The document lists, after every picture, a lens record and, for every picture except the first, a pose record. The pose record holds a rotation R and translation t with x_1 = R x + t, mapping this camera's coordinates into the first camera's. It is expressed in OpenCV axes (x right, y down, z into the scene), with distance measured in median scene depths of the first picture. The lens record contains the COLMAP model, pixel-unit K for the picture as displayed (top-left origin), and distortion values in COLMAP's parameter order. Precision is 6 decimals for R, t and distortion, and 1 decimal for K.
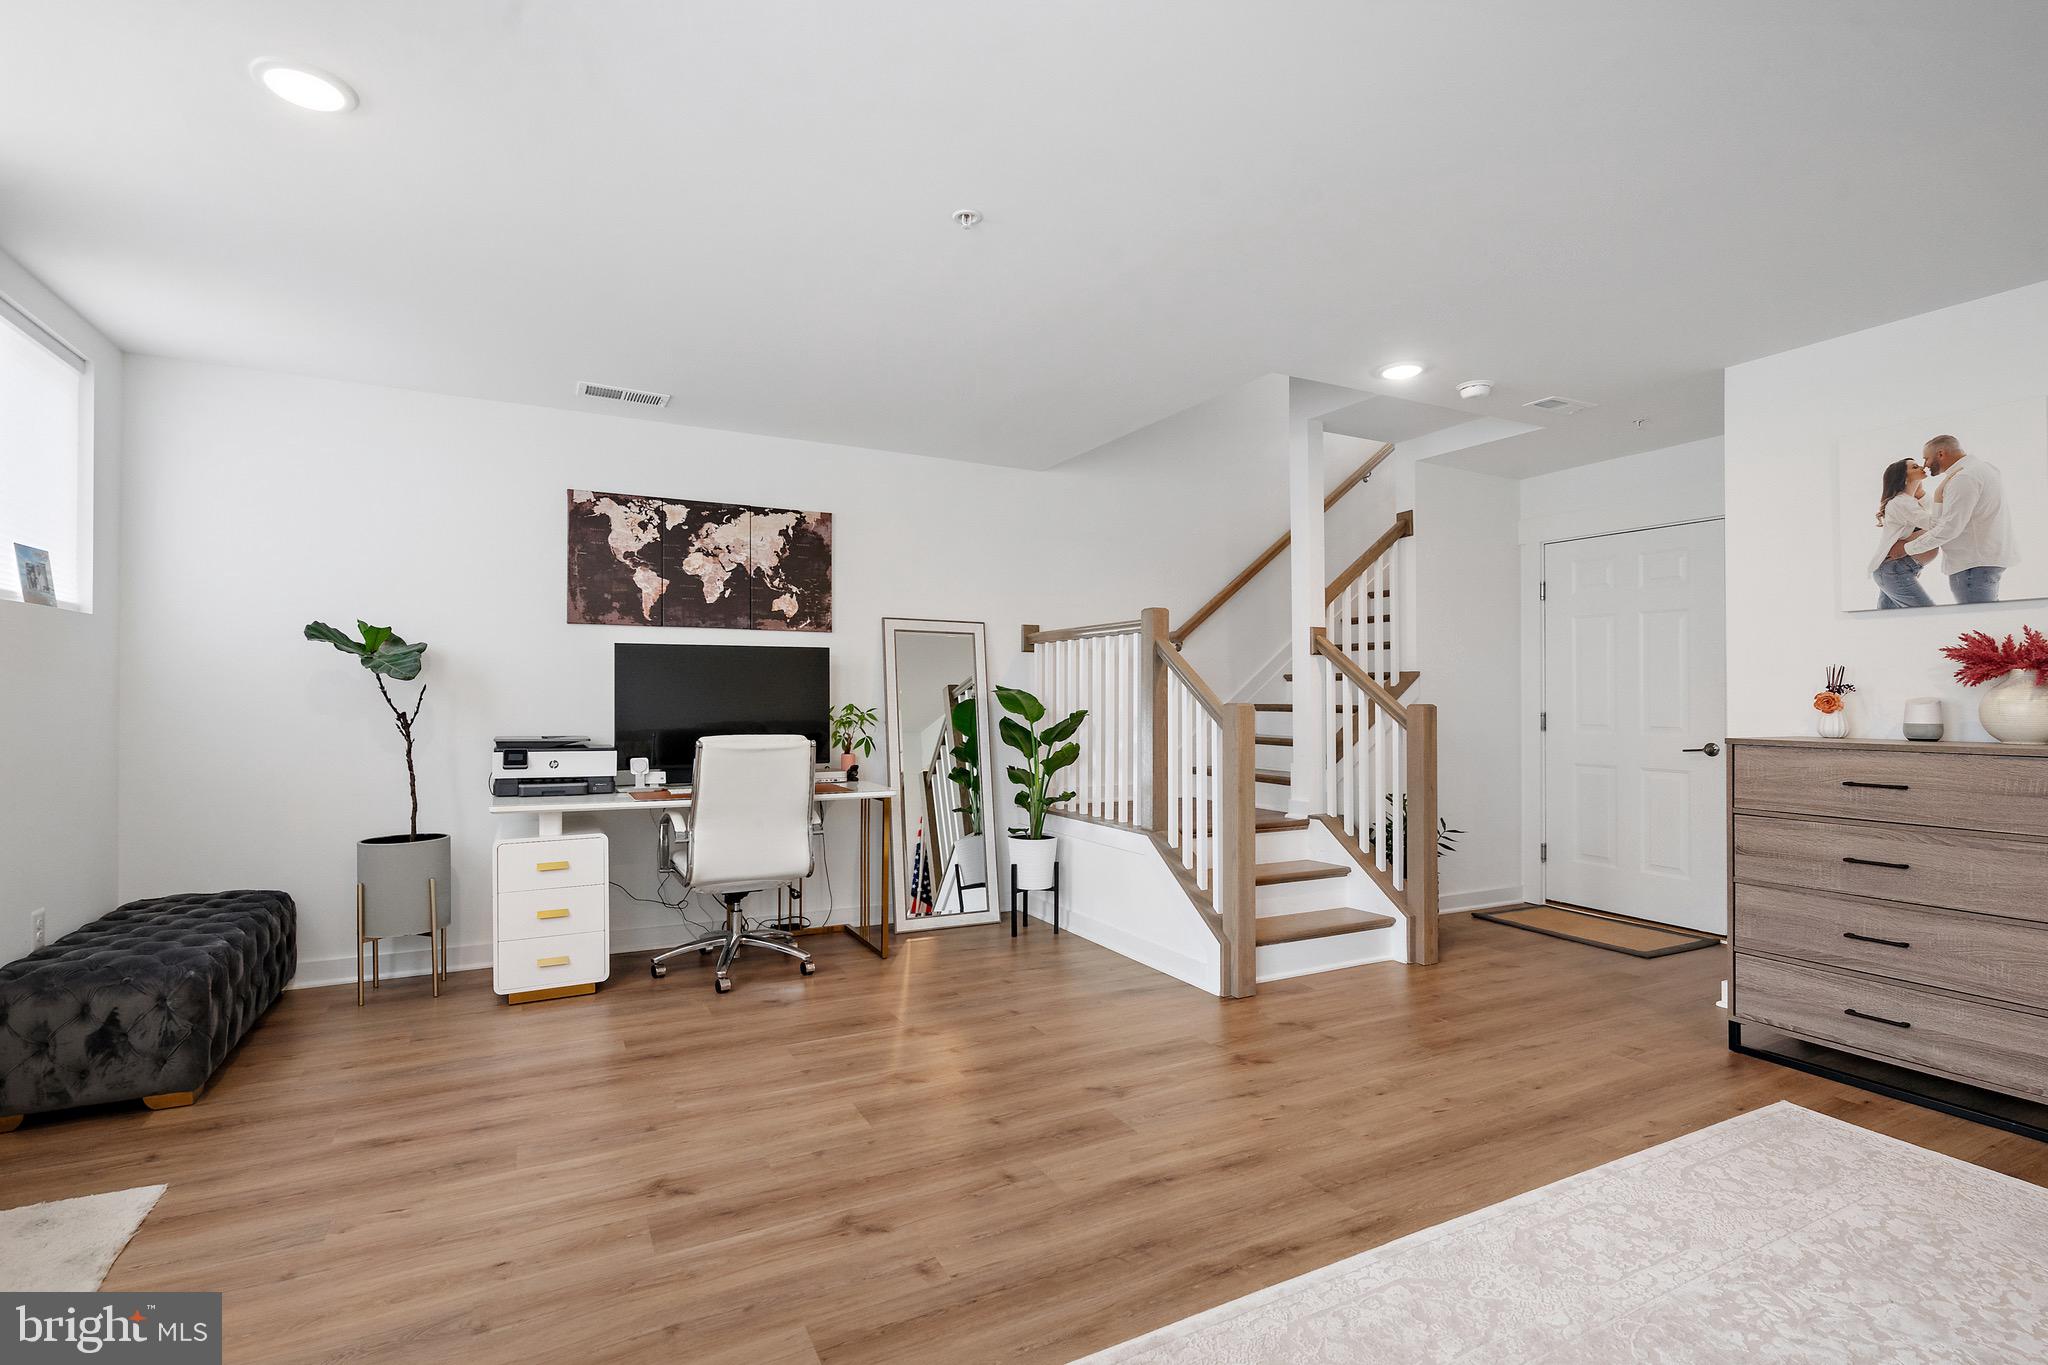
lens RADIAL K [[930.9, 0, 1008.0], [0, 930.9, 686.8], [0, 0, 1]] dist [0.004403, 0.000610]
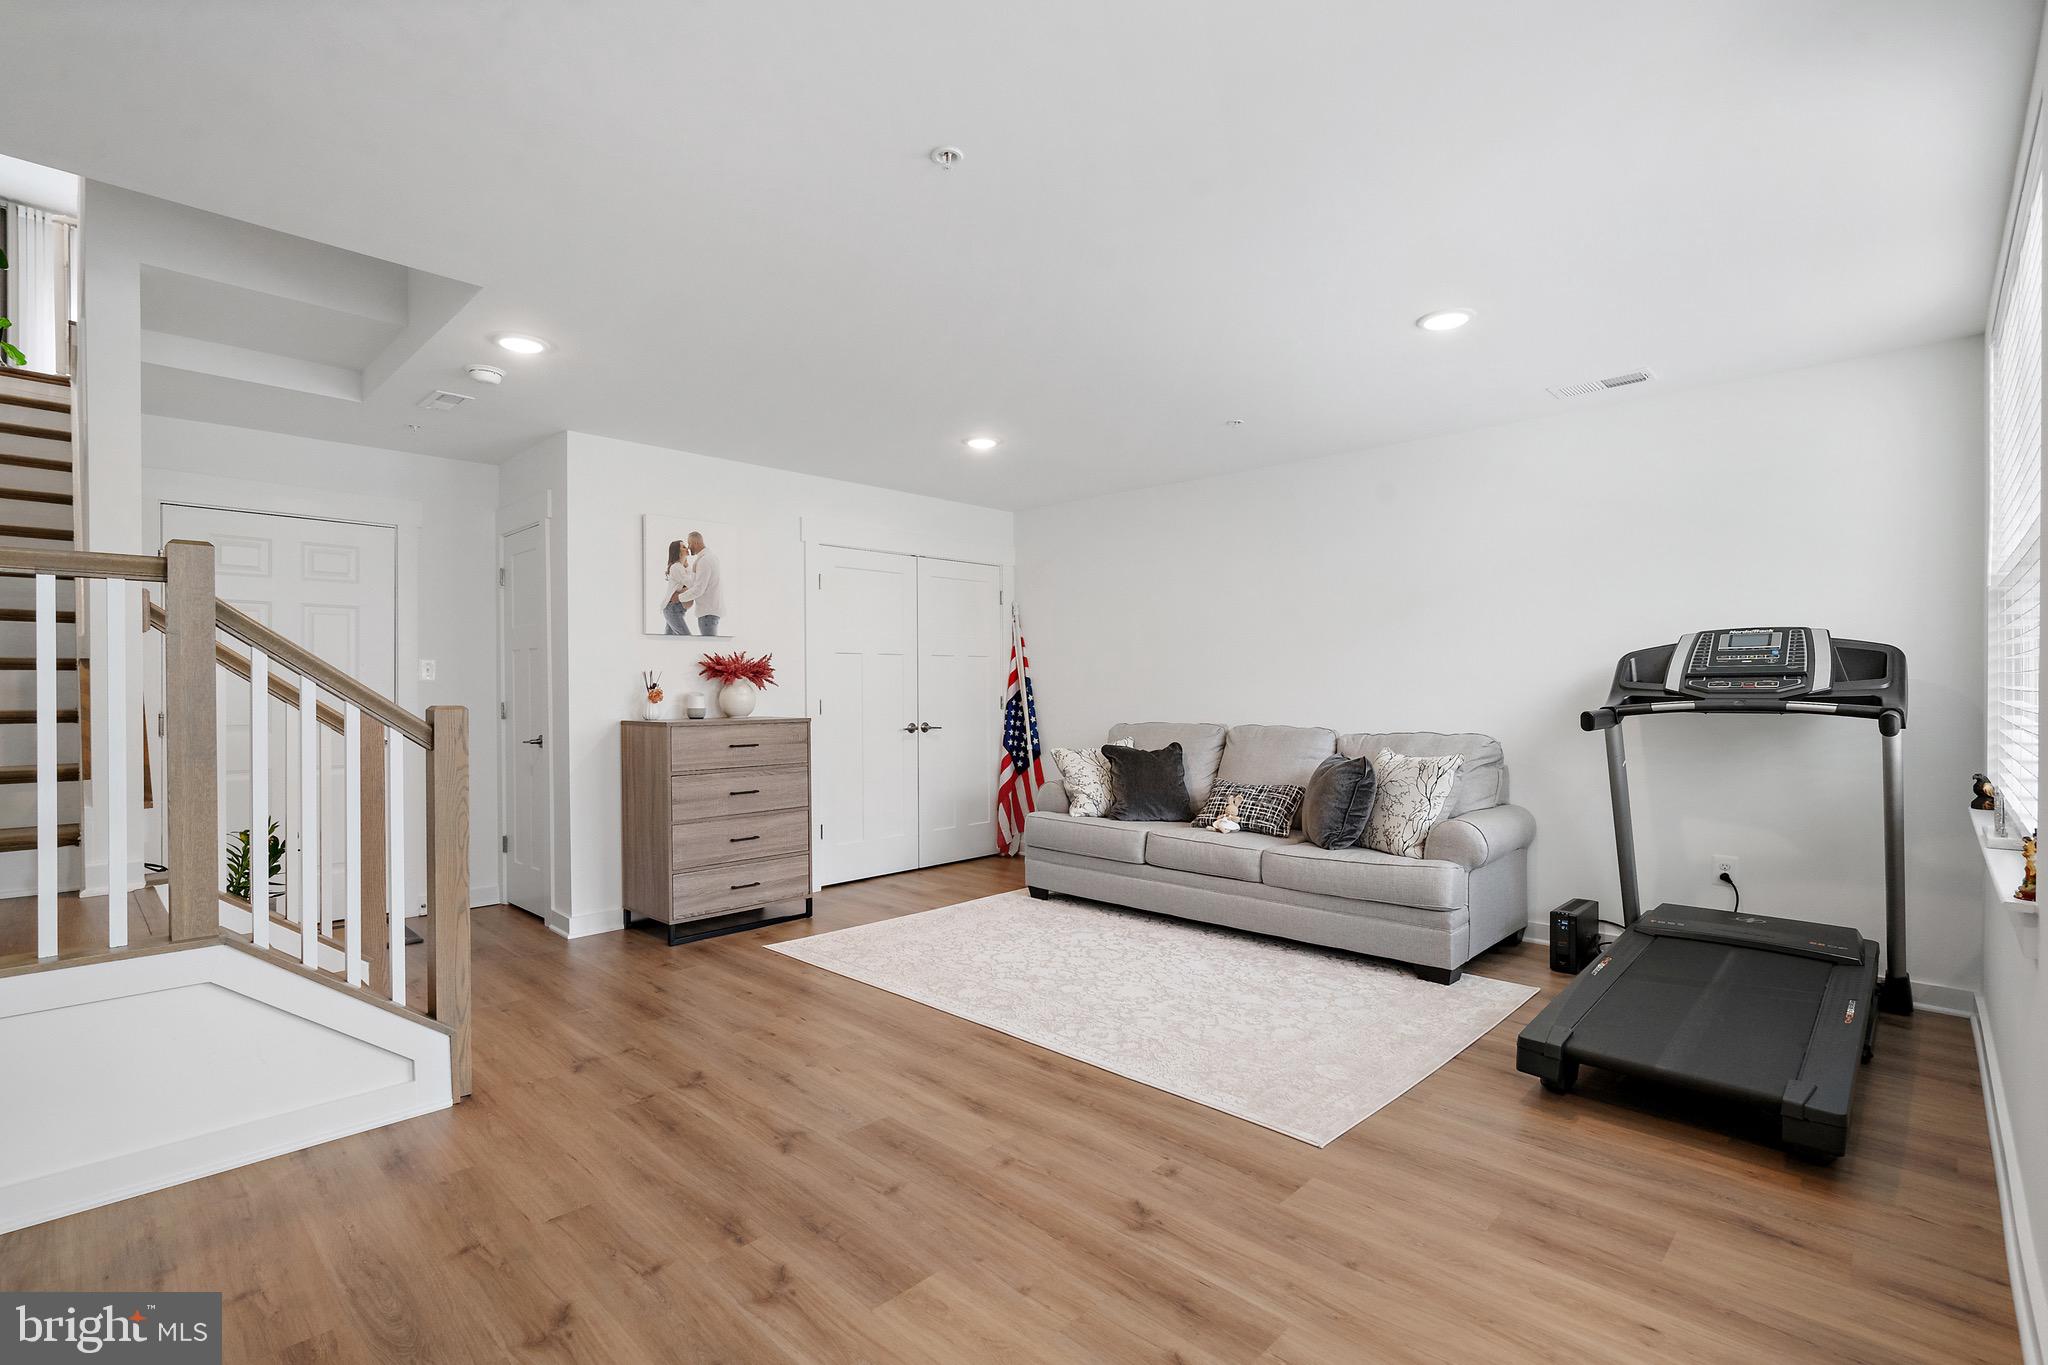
lens RADIAL K [[930.9, 0, 1012.7], [0, 930.9, 687.3], [0, 0, 1]] dist [0.004403, 0.000610]
pose [[-0.301640, -0.002245, 0.953419, -0.771658], [-0.006464, 0.999979, 0.000309, -0.000720], [-0.953400, -0.006070, -0.301648, 1.025103]]
